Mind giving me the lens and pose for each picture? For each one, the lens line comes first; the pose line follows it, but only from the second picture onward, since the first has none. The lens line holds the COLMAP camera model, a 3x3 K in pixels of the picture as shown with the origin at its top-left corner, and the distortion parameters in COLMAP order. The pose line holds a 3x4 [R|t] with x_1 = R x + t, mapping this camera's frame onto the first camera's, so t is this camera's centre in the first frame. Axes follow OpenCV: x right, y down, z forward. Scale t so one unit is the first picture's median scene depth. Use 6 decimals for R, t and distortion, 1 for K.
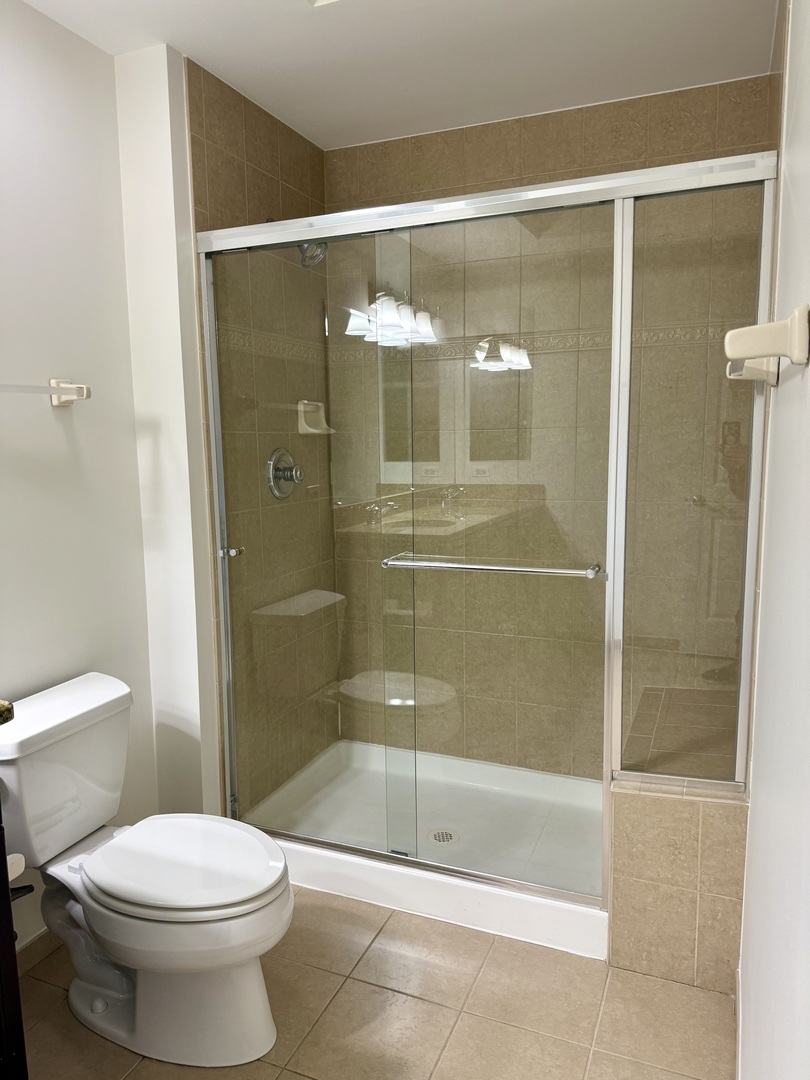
lens RADIAL K [[759.6, 0, 405.0], [0, 759.6, 540.0], [0, 0, 1]] dist [0.088570, -0.130896]
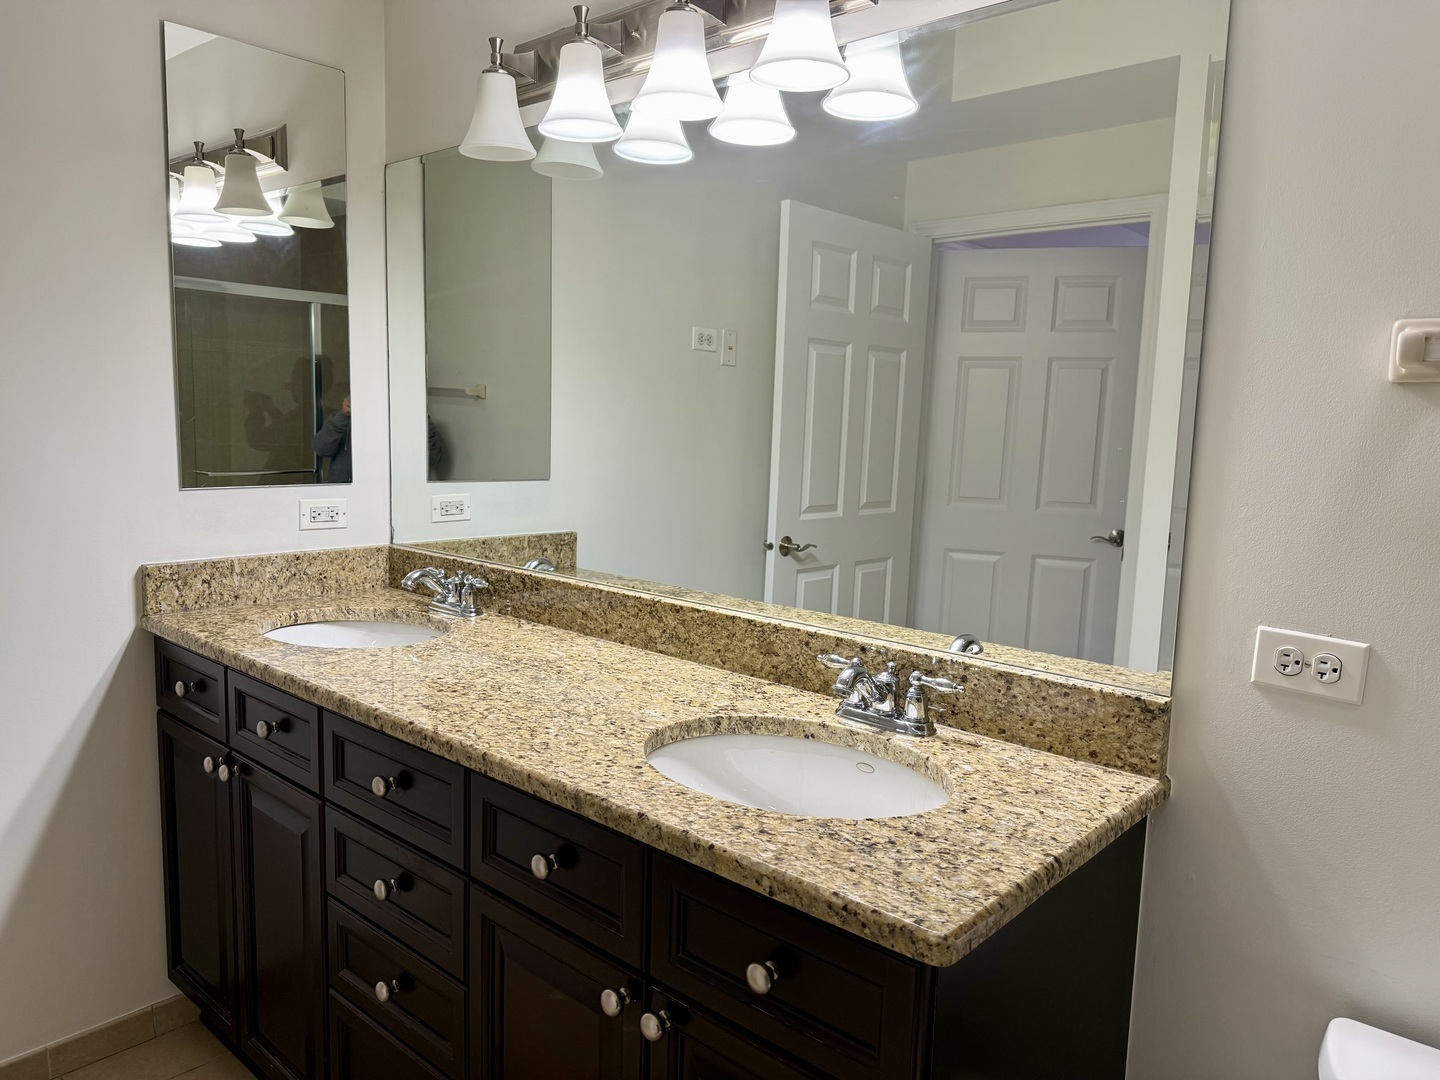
lens RADIAL K [[1012.8, 0, 717.7], [0, 1012.8, 557.8], [0, 0, 1]] dist [0.088570, -0.130896]
pose [[0.320171, -0.092407, 0.942842, -0.335791], [0.105864, 0.992488, 0.061323, -0.081455], [-0.941426, 0.080180, 0.327548, 0.702992]]
